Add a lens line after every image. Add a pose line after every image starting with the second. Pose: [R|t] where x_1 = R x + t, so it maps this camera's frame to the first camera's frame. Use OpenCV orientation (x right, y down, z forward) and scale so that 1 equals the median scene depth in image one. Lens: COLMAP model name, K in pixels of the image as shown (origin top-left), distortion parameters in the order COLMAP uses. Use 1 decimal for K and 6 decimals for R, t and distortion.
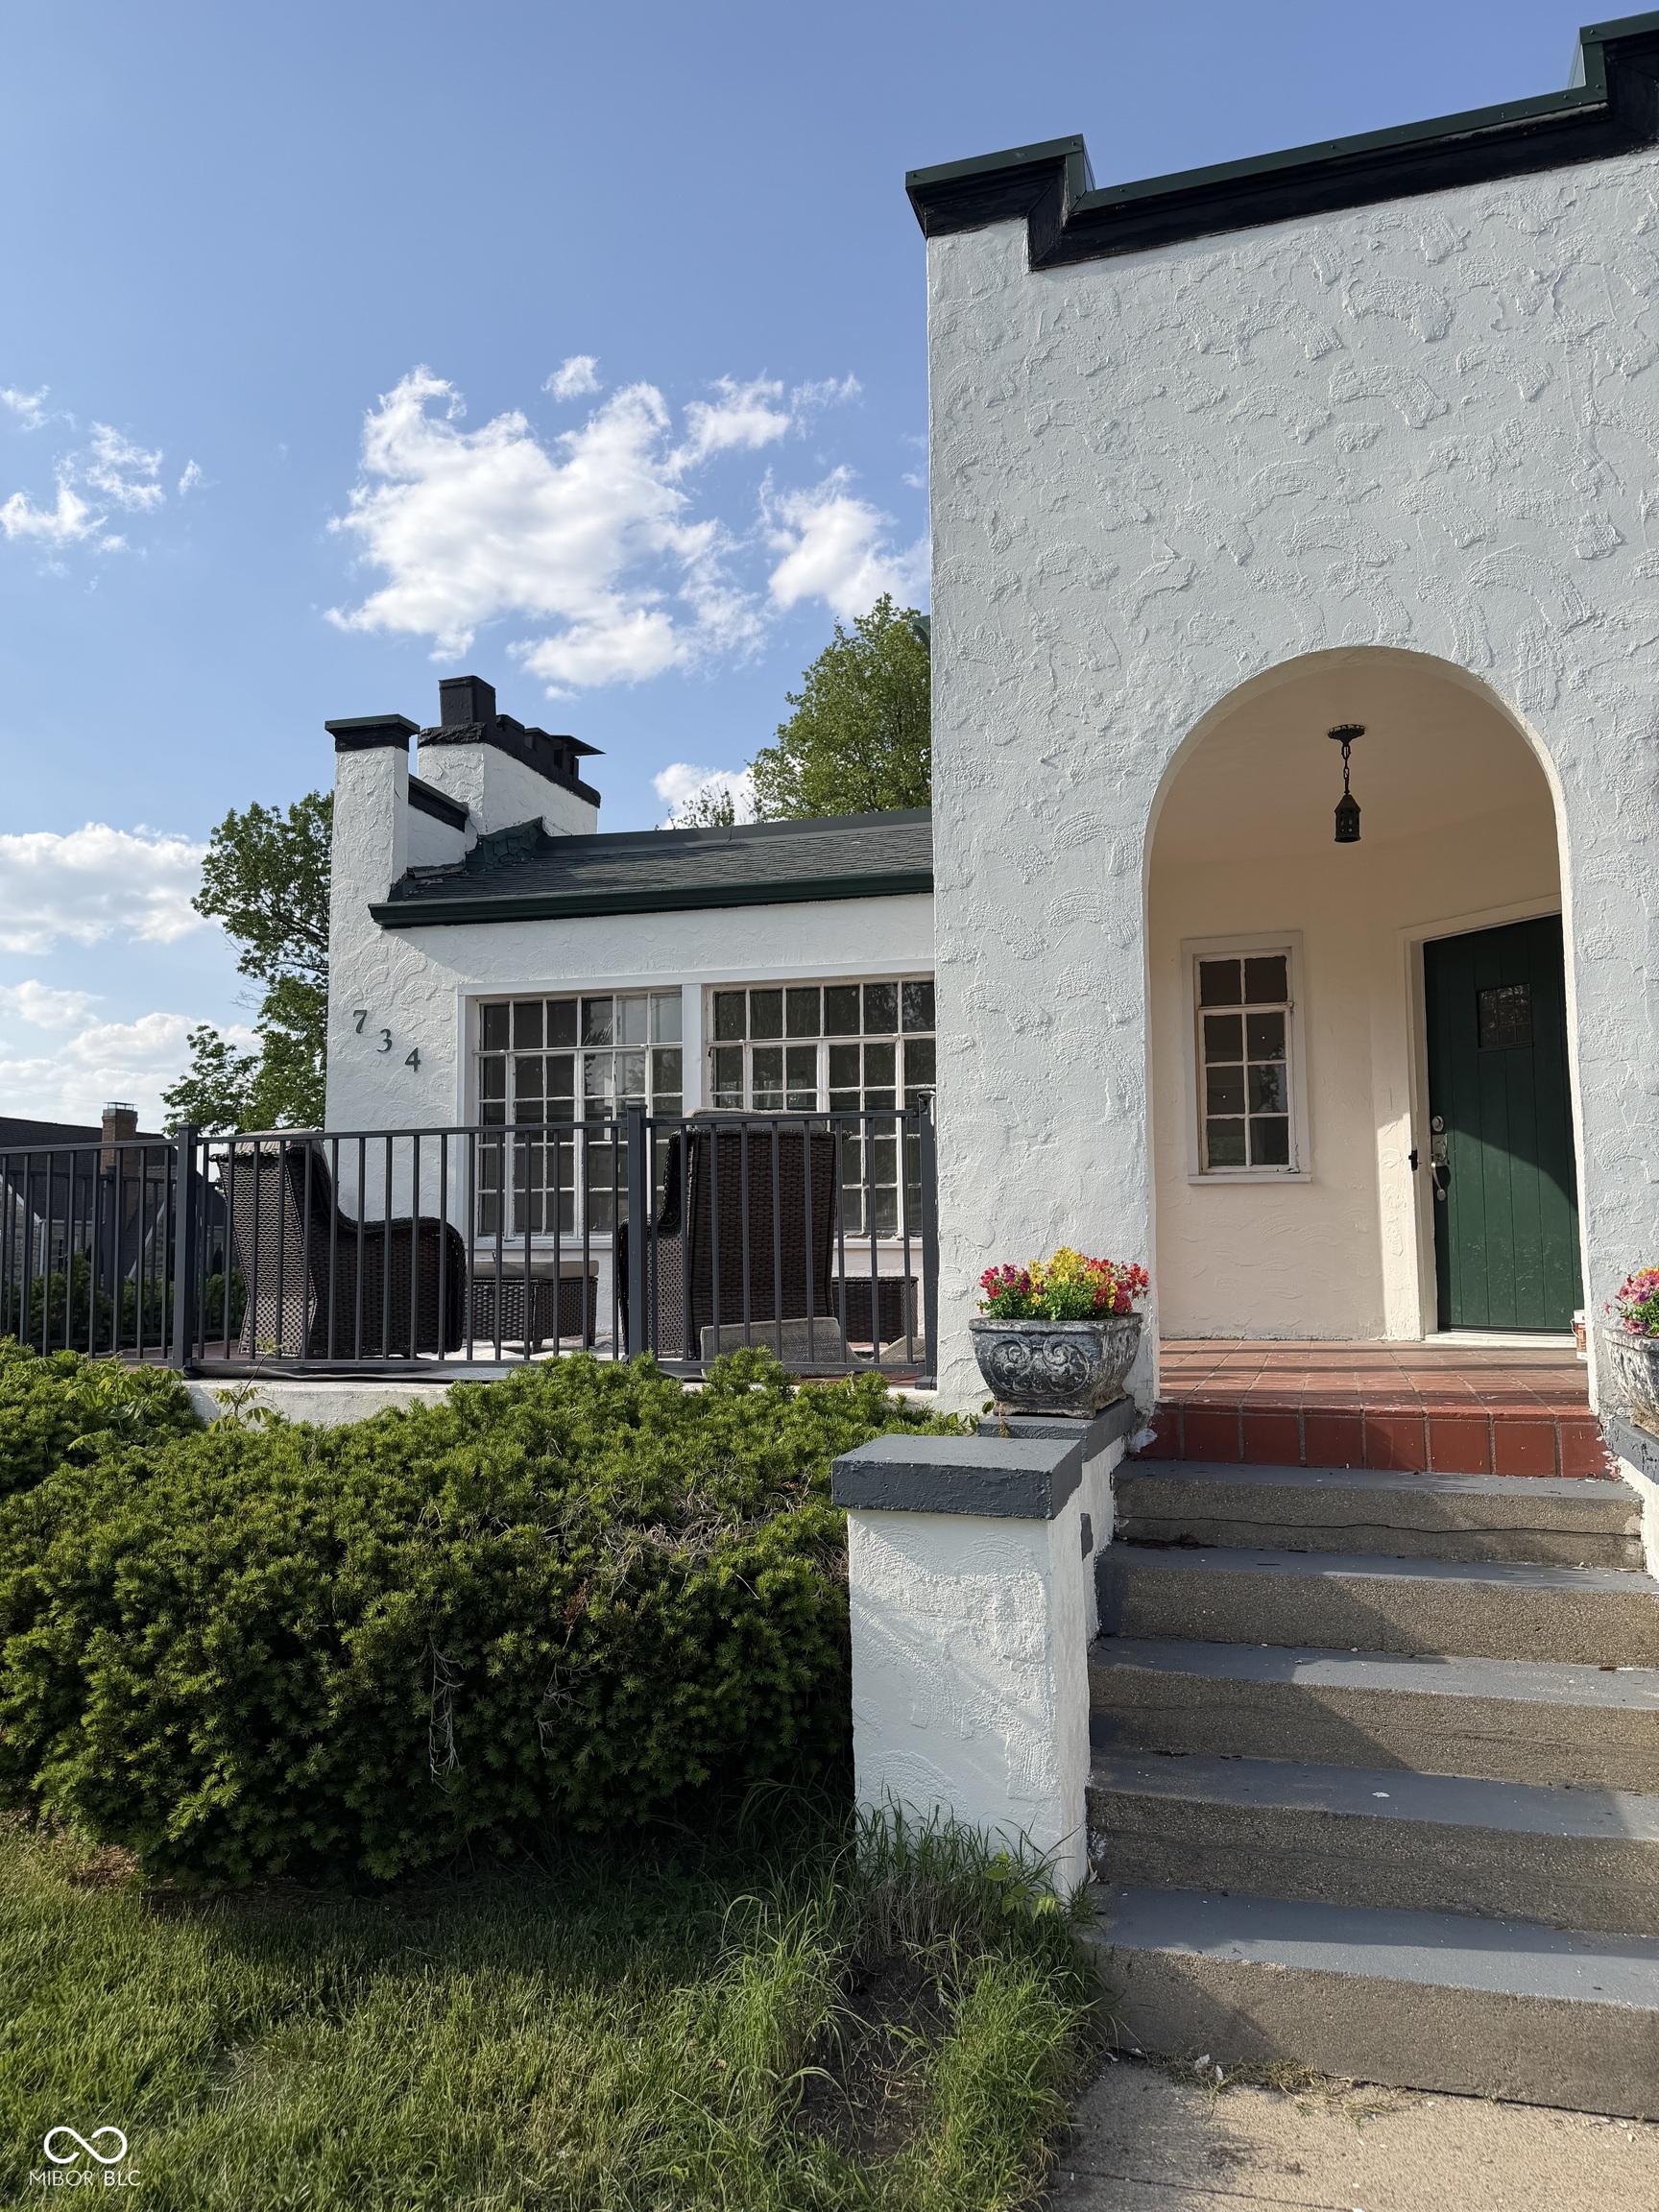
lens RADIAL K [[1539.1, 0, 841.0], [0, 1539.1, 1113.1], [0, 0, 1]] dist [0.110862, -0.182899]
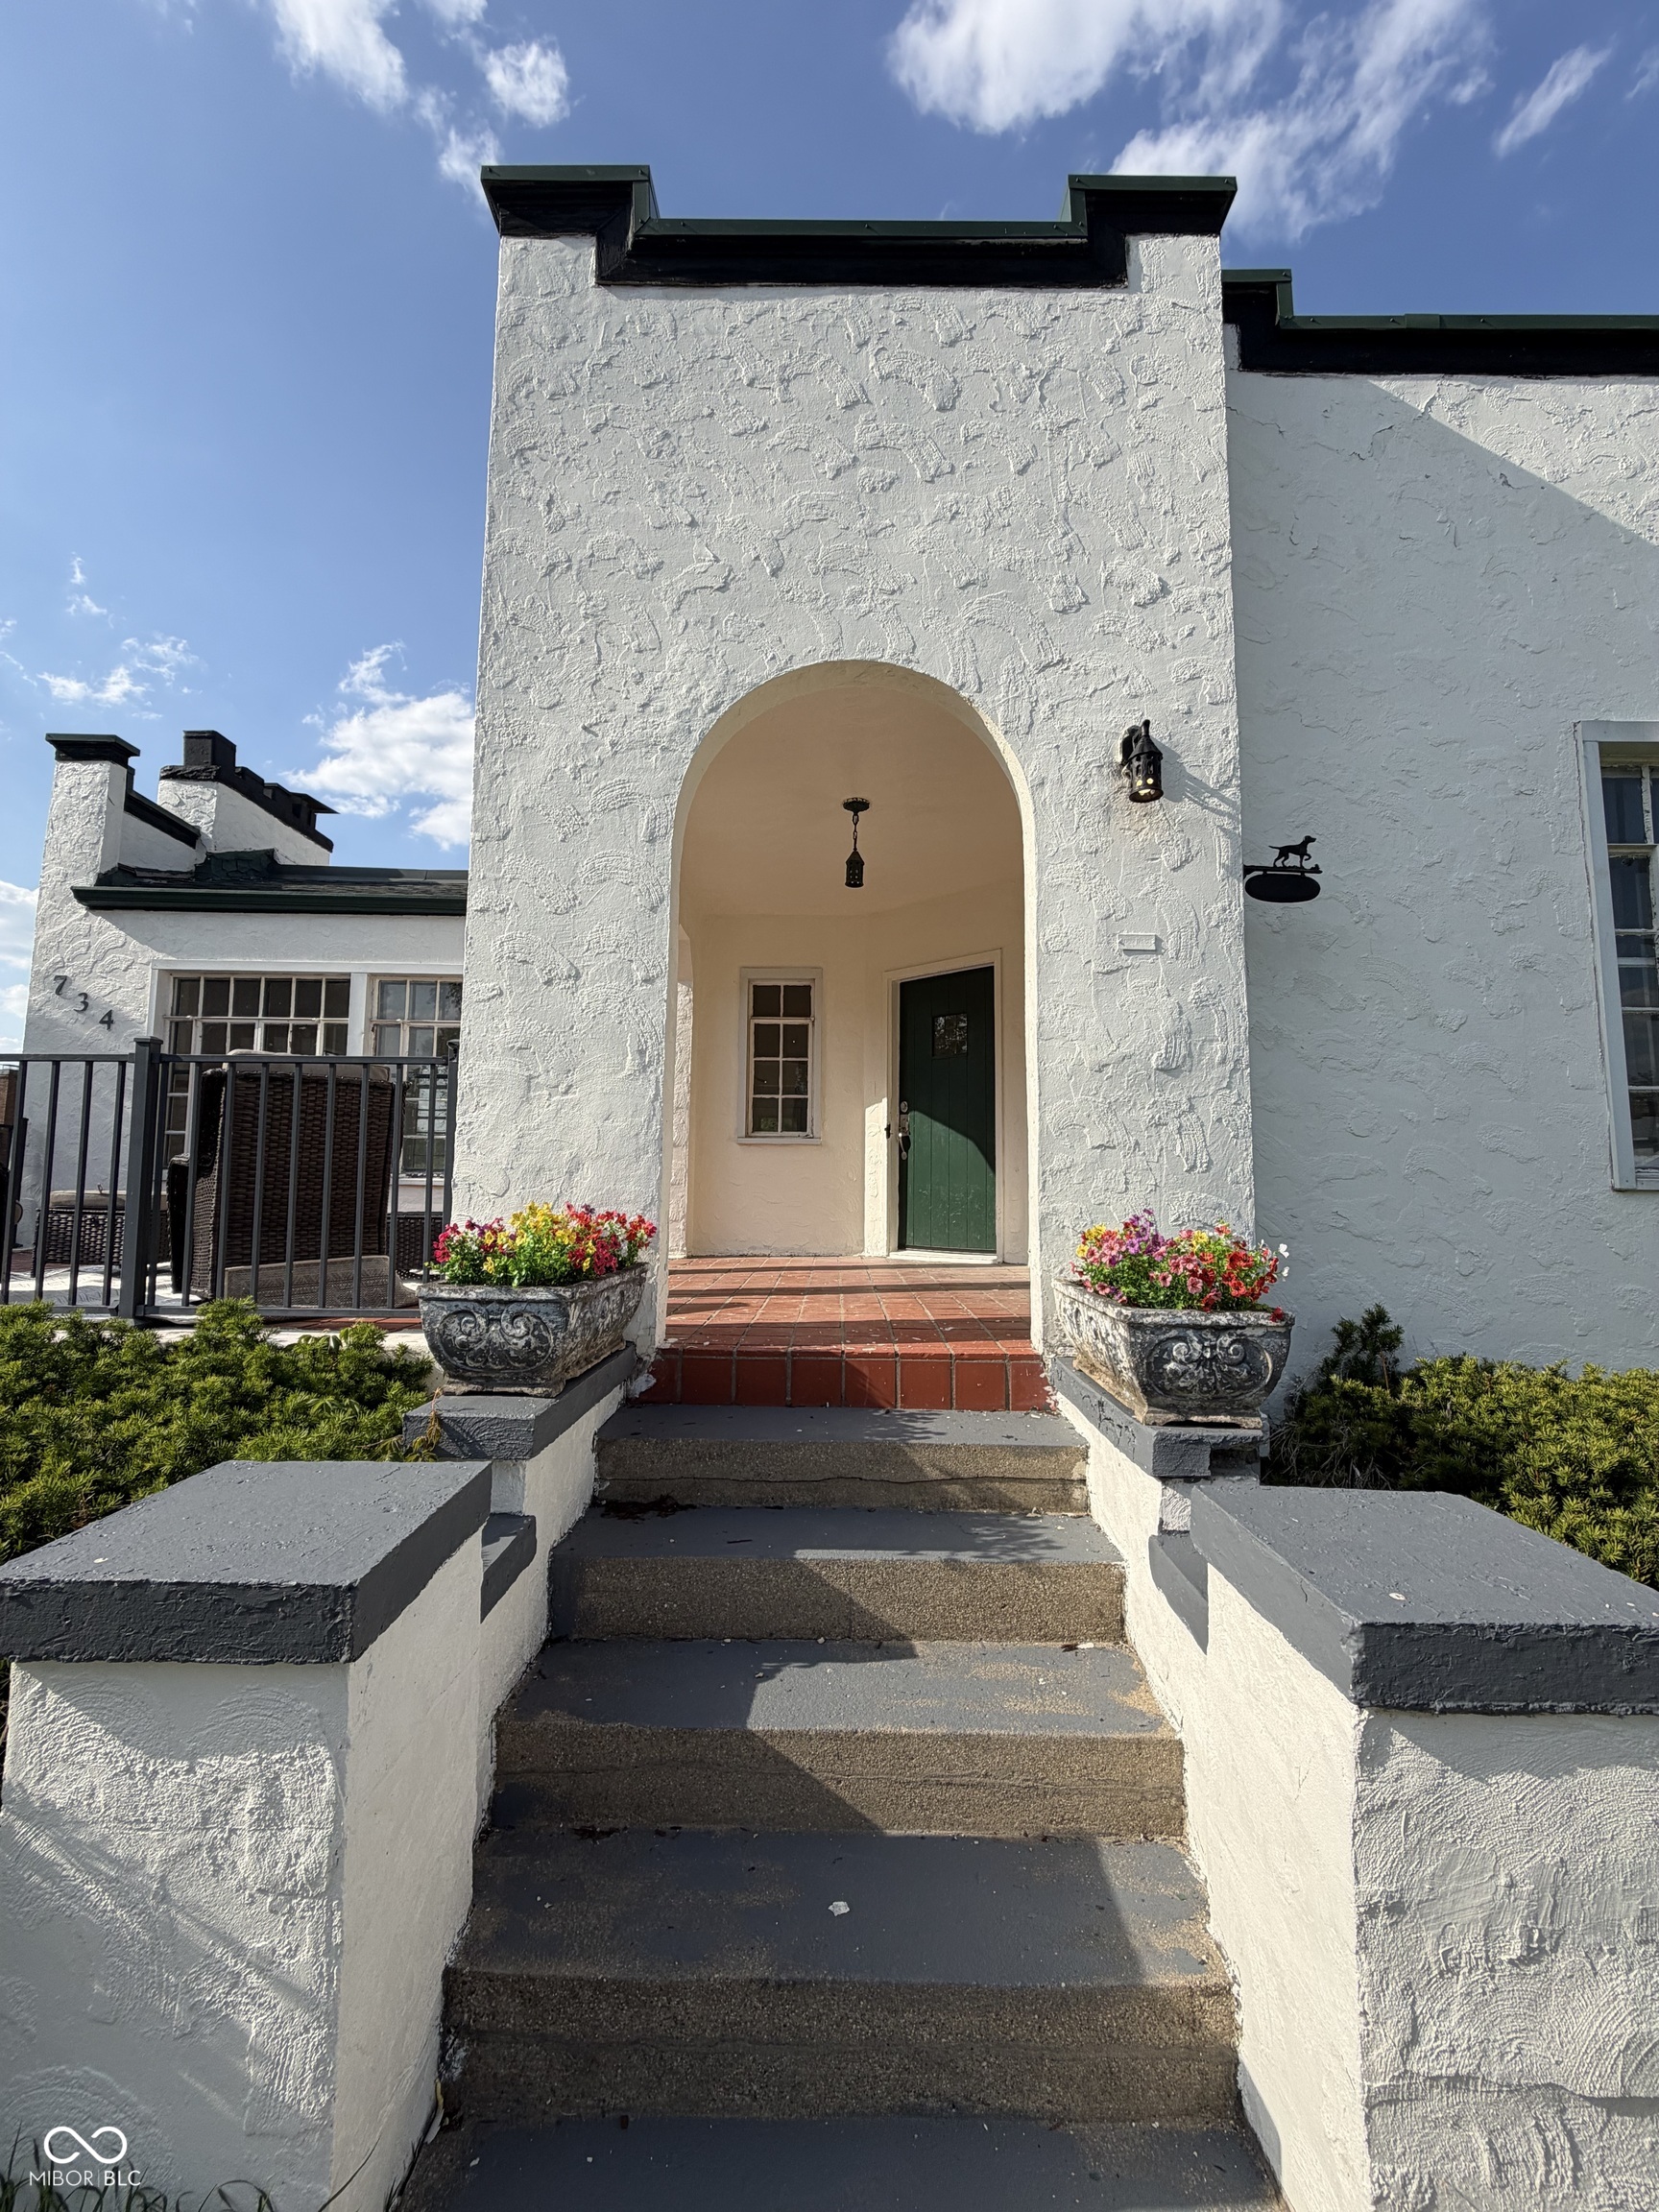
lens RADIAL K [[881.3, 0, 836.6], [0, 881.3, 1100.3], [0, 0, 1]] dist [-0.001459, -0.000400]
pose [[0.954052, 0.045915, 0.296102, 0.131499], [-0.044400, 0.998944, -0.011842, 0.022532], [-0.296333, -0.001849, 0.955083, 0.391271]]
